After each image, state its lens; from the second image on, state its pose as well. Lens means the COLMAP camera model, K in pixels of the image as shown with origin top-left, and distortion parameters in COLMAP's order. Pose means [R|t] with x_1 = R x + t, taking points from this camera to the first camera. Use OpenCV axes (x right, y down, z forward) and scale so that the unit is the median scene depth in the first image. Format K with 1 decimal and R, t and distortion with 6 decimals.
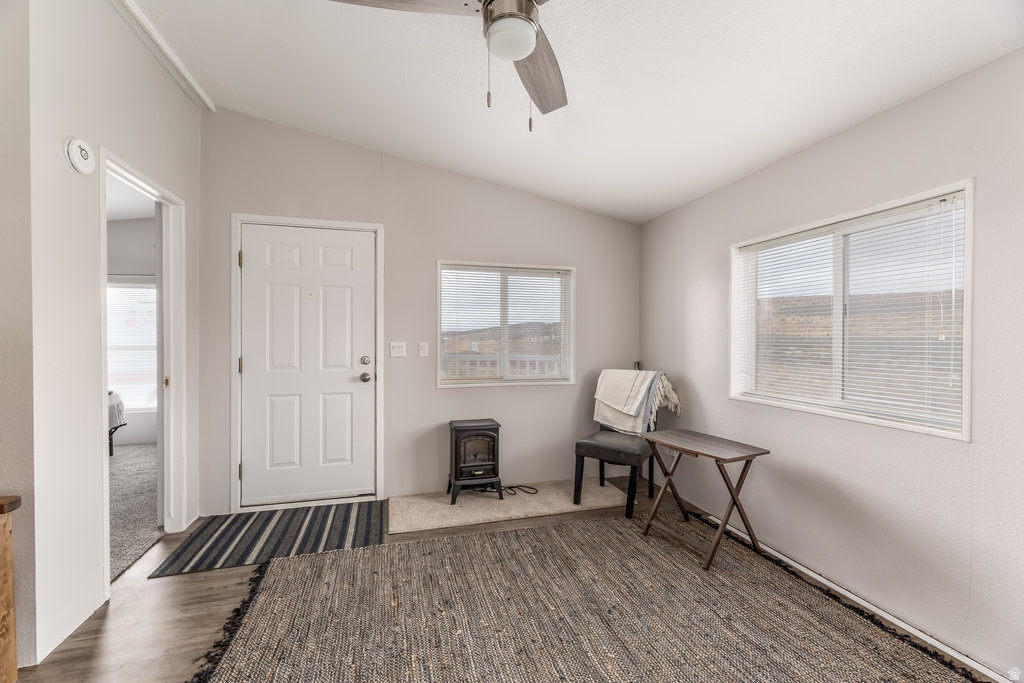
lens RADIAL K [[427.3, 0, 510.0], [0, 427.3, 340.9], [0, 0, 1]] dist [0.006213, -0.003678]
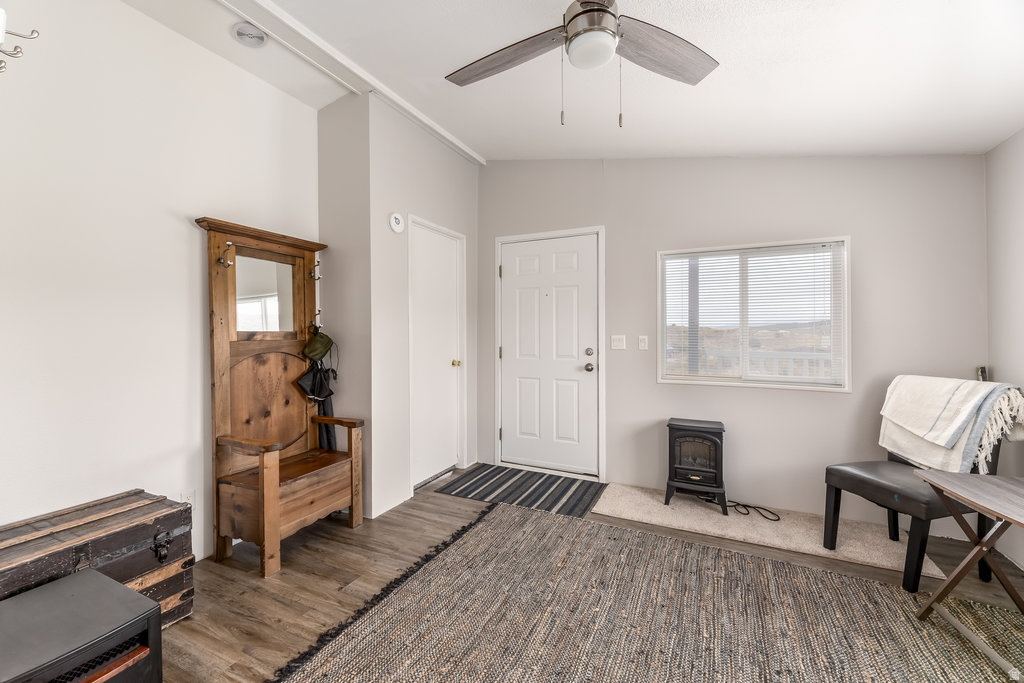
lens RADIAL K [[427.3, 0, 488.0], [0, 427.3, 329.3], [0, 0, 1]] dist [0.006213, -0.003678]
pose [[0.726012, -0.006881, -0.687647, 0.241656], [-0.001826, 0.999927, -0.011933, 0.001199], [0.687679, 0.009919, 0.725947, 0.024638]]
